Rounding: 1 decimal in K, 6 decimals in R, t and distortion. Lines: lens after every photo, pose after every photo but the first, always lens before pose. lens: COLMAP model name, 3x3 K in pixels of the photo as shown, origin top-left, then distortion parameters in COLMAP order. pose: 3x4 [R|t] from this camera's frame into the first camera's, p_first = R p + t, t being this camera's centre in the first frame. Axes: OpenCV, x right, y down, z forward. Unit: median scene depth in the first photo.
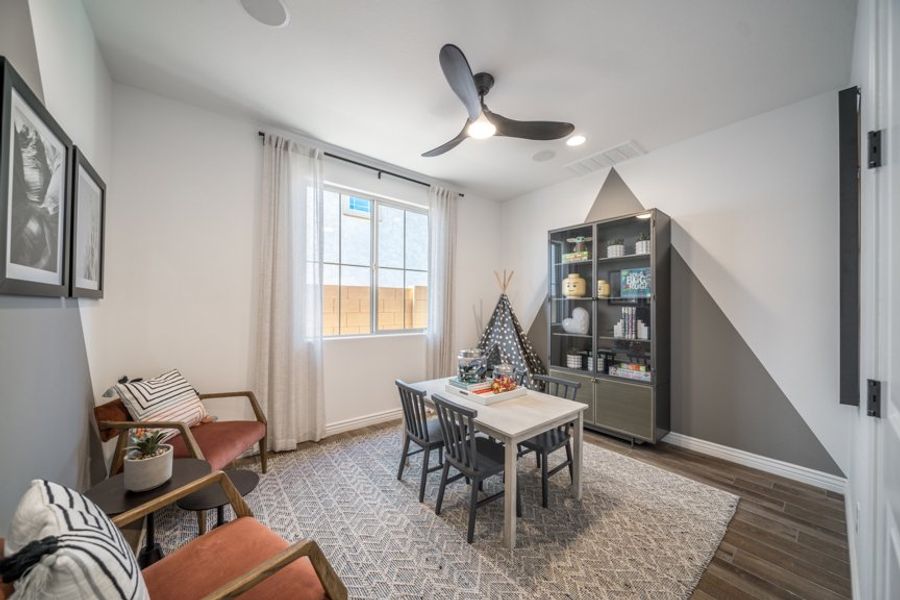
lens RADIAL K [[318.0, 0, 444.6], [0, 318.0, 305.8], [0, 0, 1]] dist [-0.002448, -0.000179]
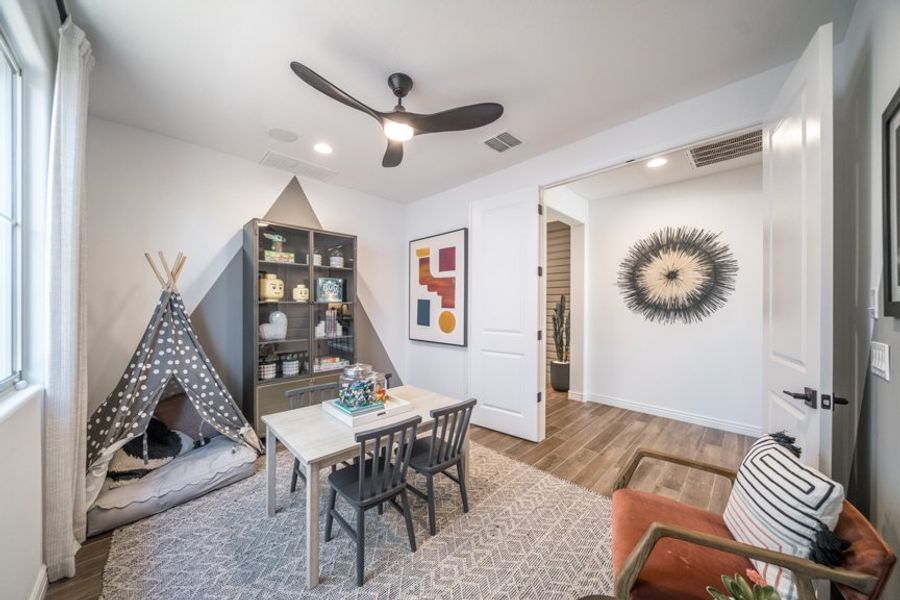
lens RADIAL K [[318.0, 0, 444.6], [0, 318.0, 305.8], [0, 0, 1]] dist [-0.002448, -0.000179]
pose [[-0.137582, -0.006761, 0.990467, -0.563222], [-0.008549, 0.999948, 0.005638, -0.020327], [-0.990454, -0.007692, -0.137632, 0.646213]]
